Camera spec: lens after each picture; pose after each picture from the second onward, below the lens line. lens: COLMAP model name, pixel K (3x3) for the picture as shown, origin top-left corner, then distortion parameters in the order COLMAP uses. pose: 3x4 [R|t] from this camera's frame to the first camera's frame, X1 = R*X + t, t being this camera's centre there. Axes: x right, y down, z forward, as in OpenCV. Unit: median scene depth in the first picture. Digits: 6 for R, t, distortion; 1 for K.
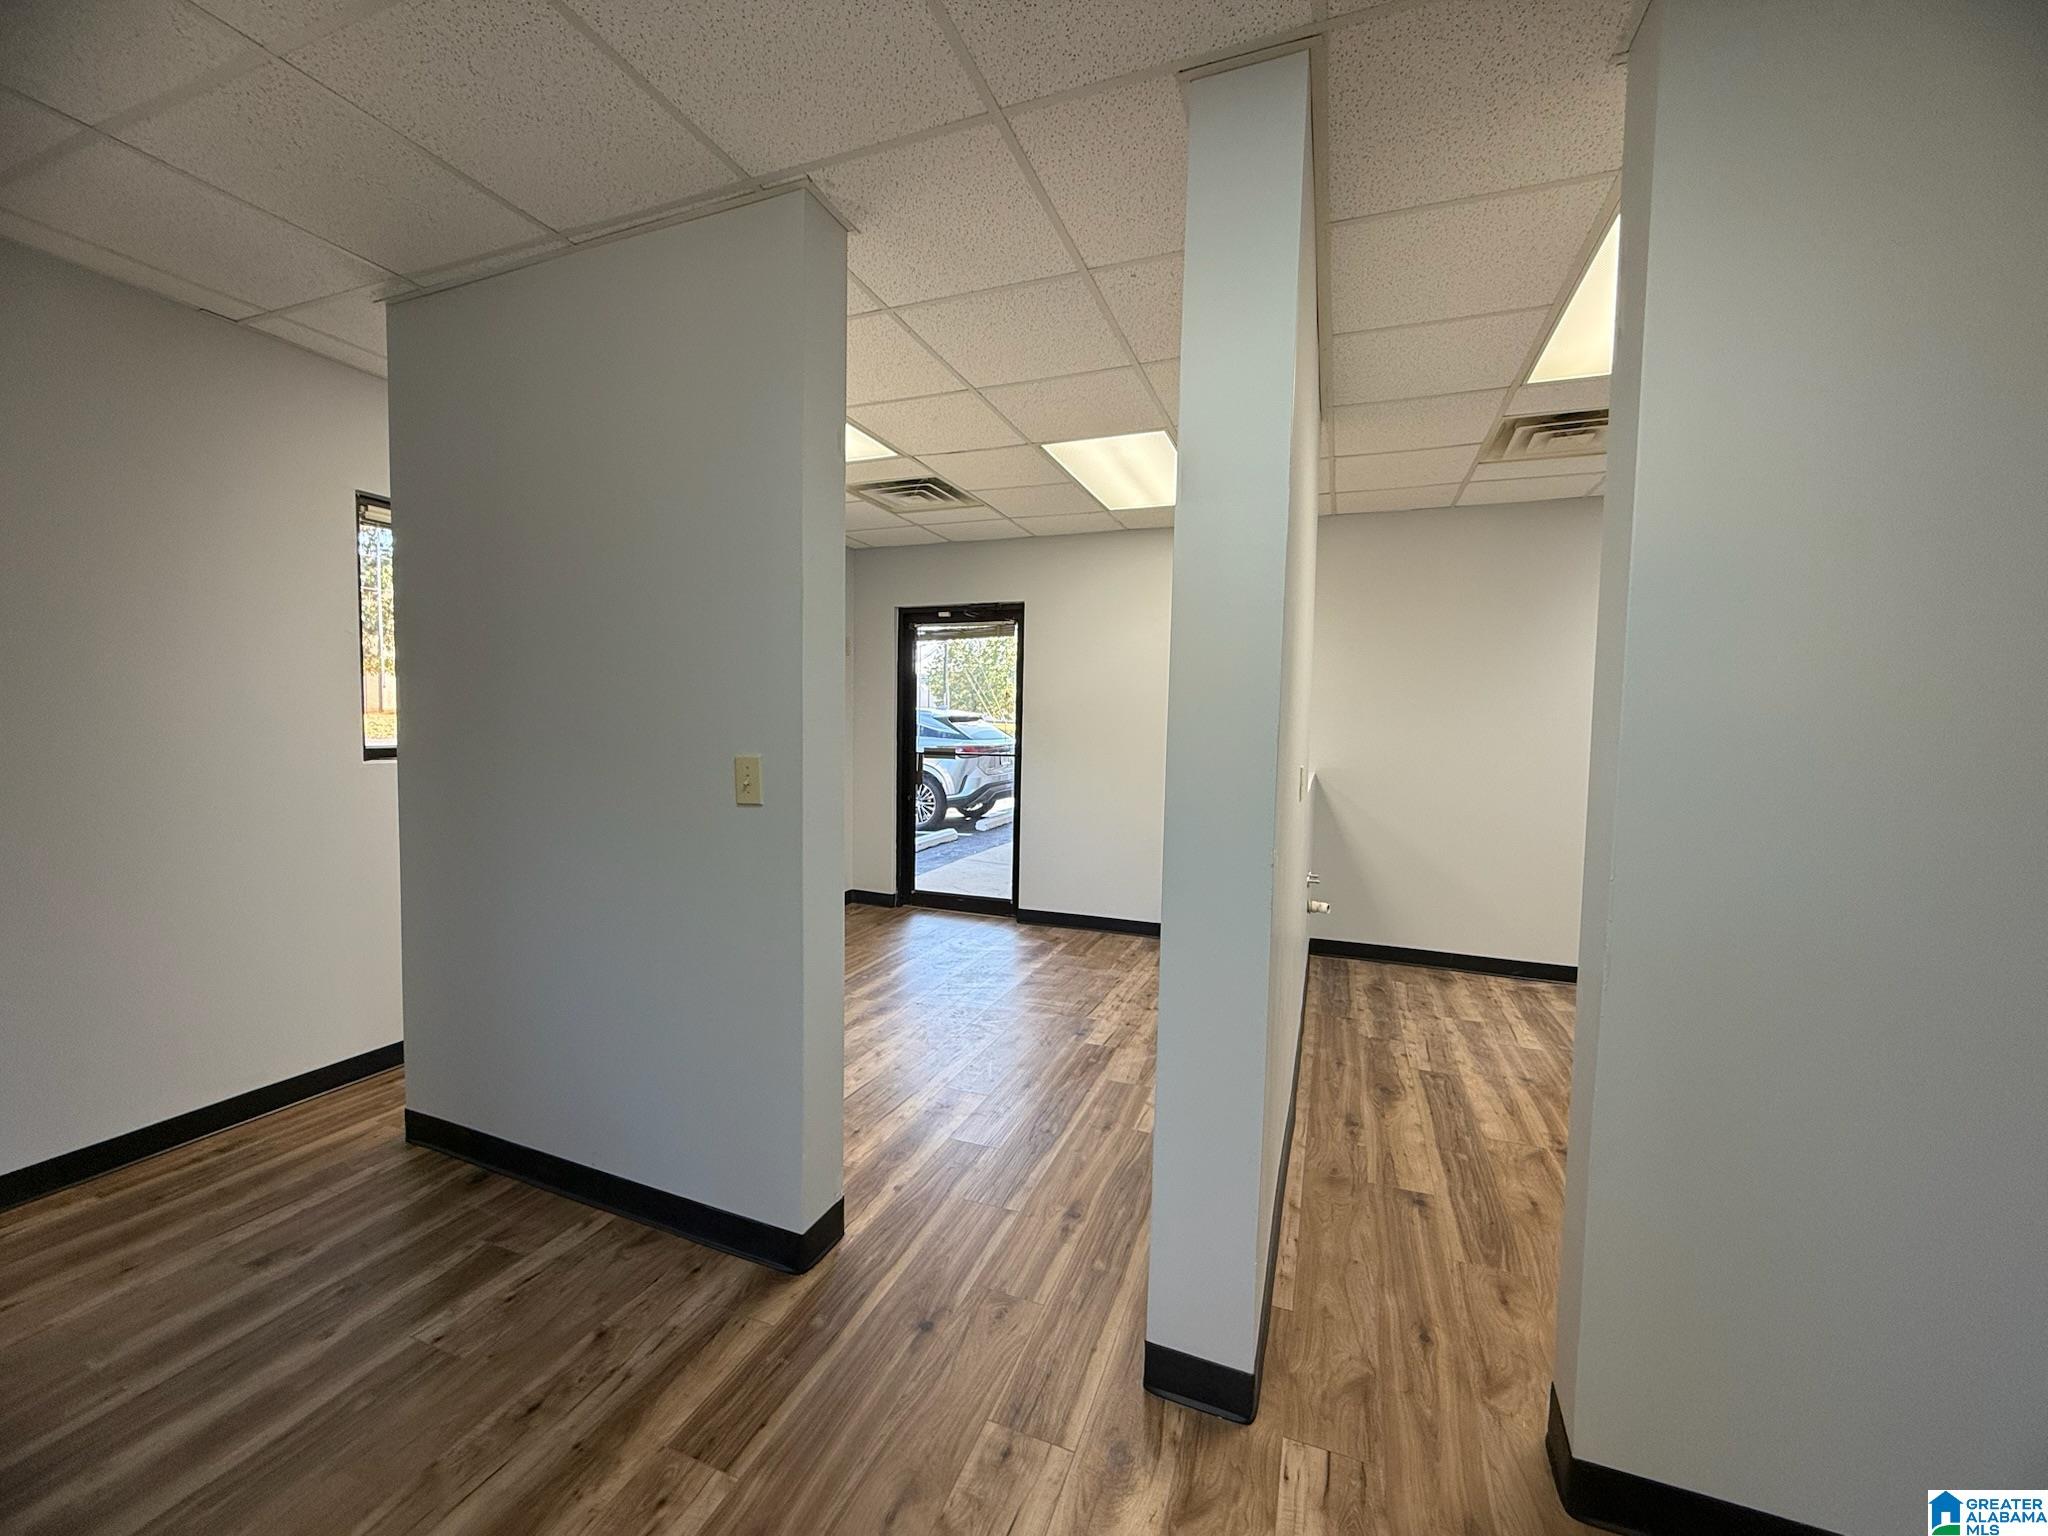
lens RADIAL K [[813.7, 0, 1030.6], [0, 813.7, 766.7], [0, 0, 1]] dist [-0.003242, 0.001125]
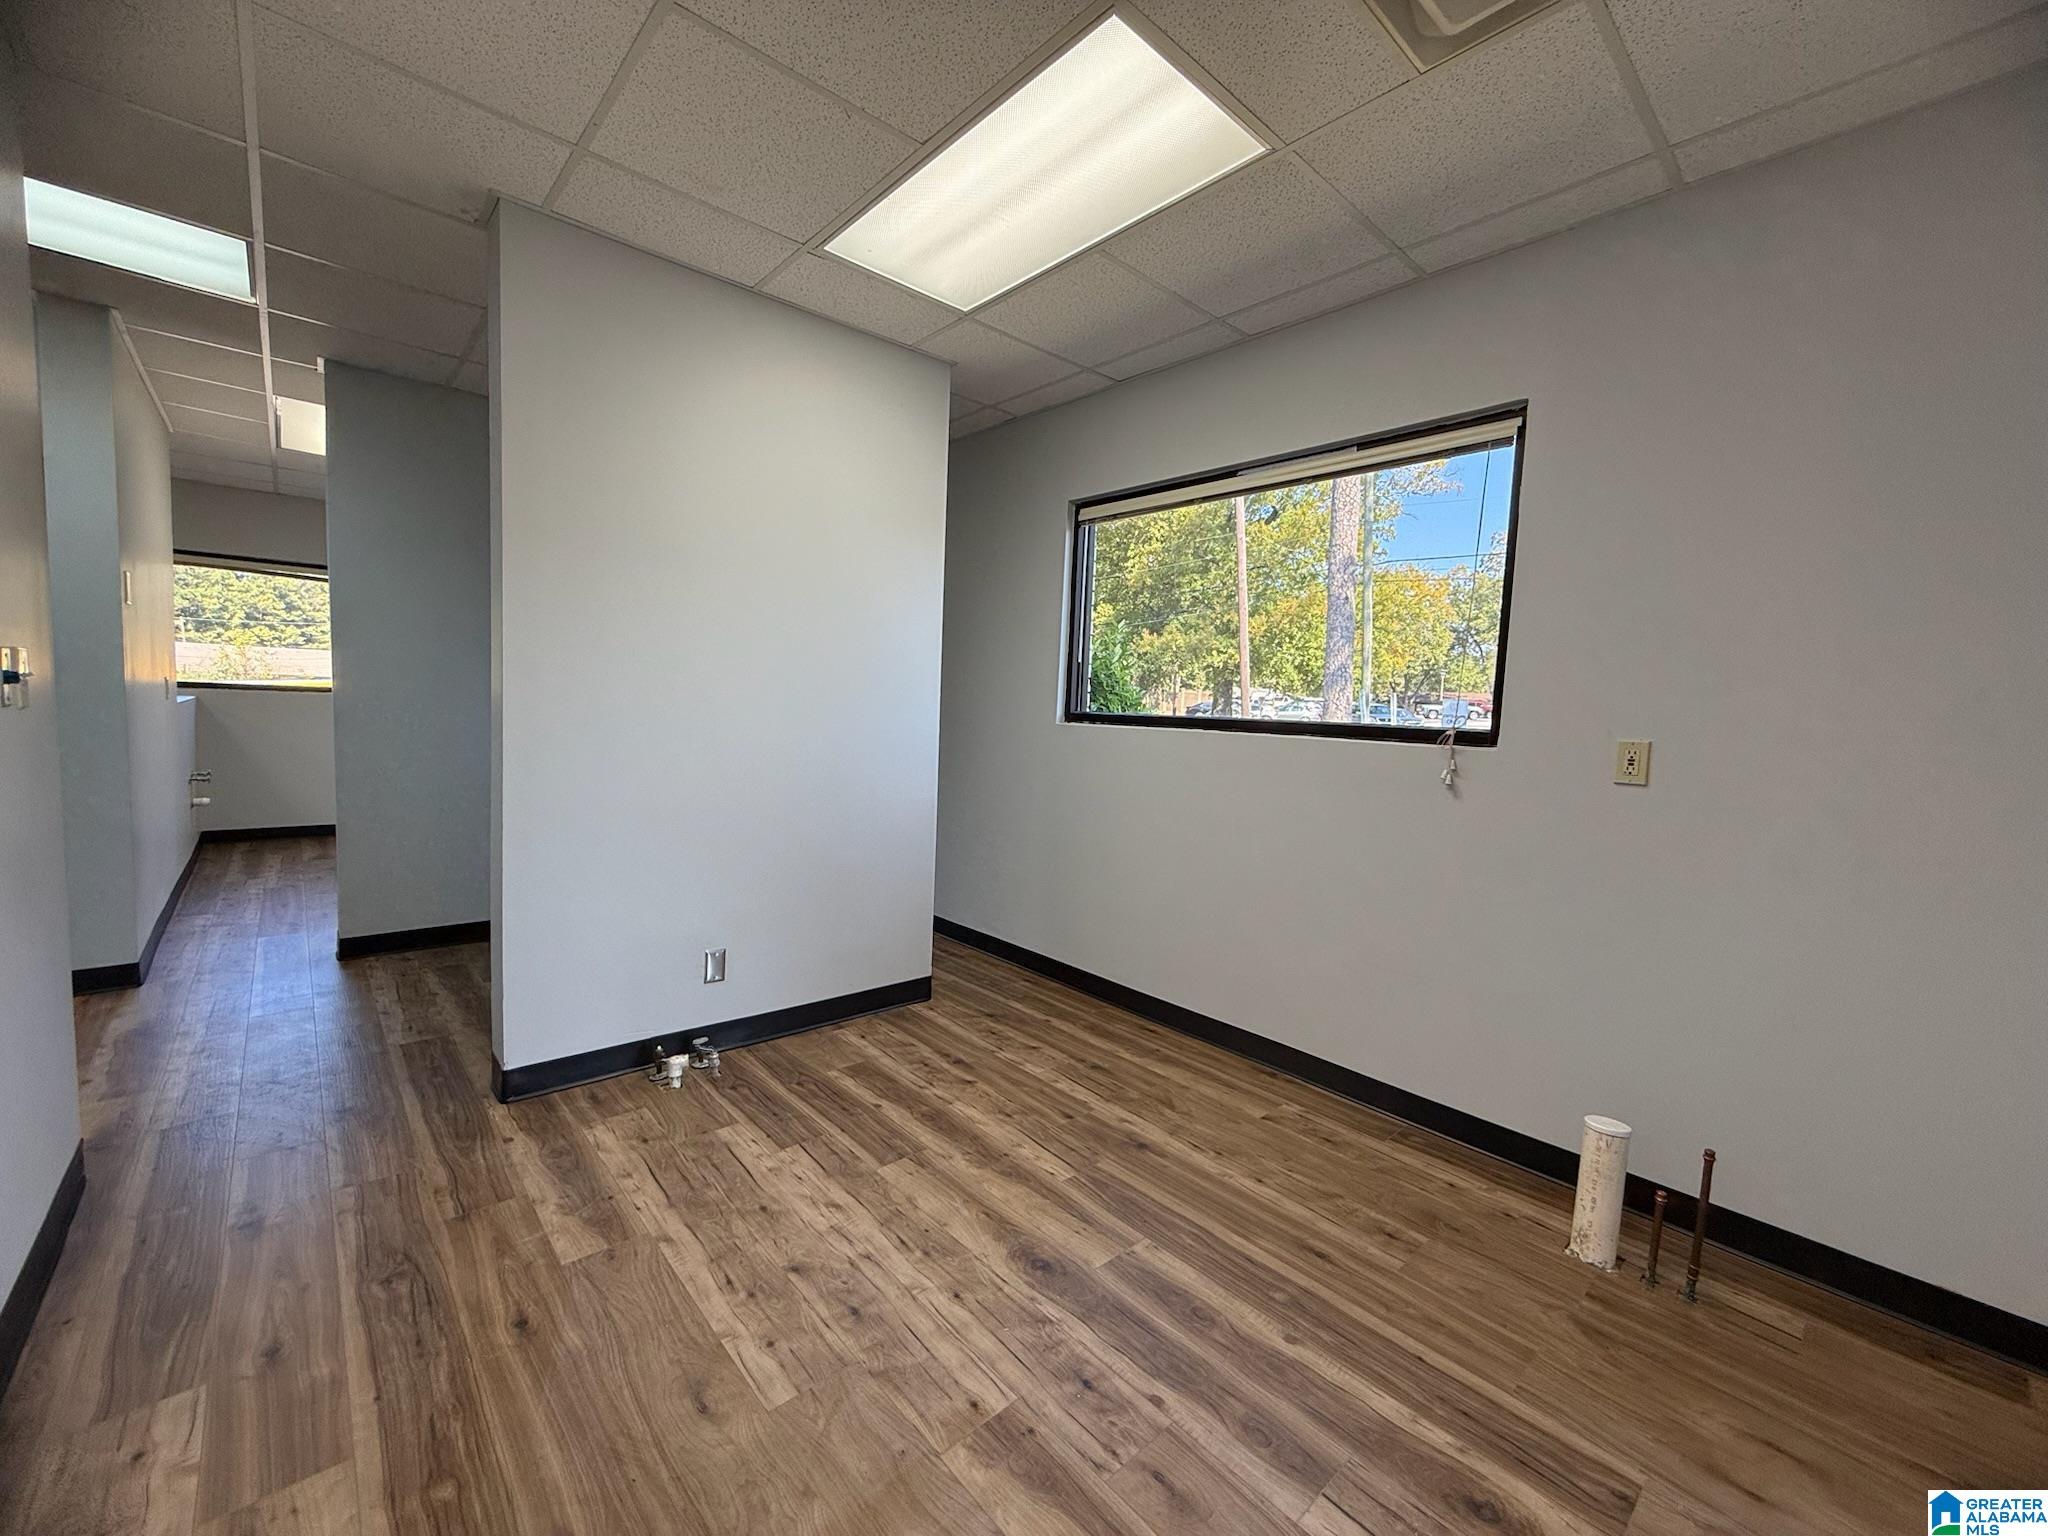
lens RADIAL K [[813.7, 0, 1017.8], [0, 813.7, 770.2], [0, 0, 1]] dist [-0.003242, 0.001125]
pose [[-0.462058, 0.032853, -0.886241, 0.257302], [-0.097088, 0.991433, 0.087372, -0.031193], [0.881519, 0.126414, -0.454910, 1.266276]]
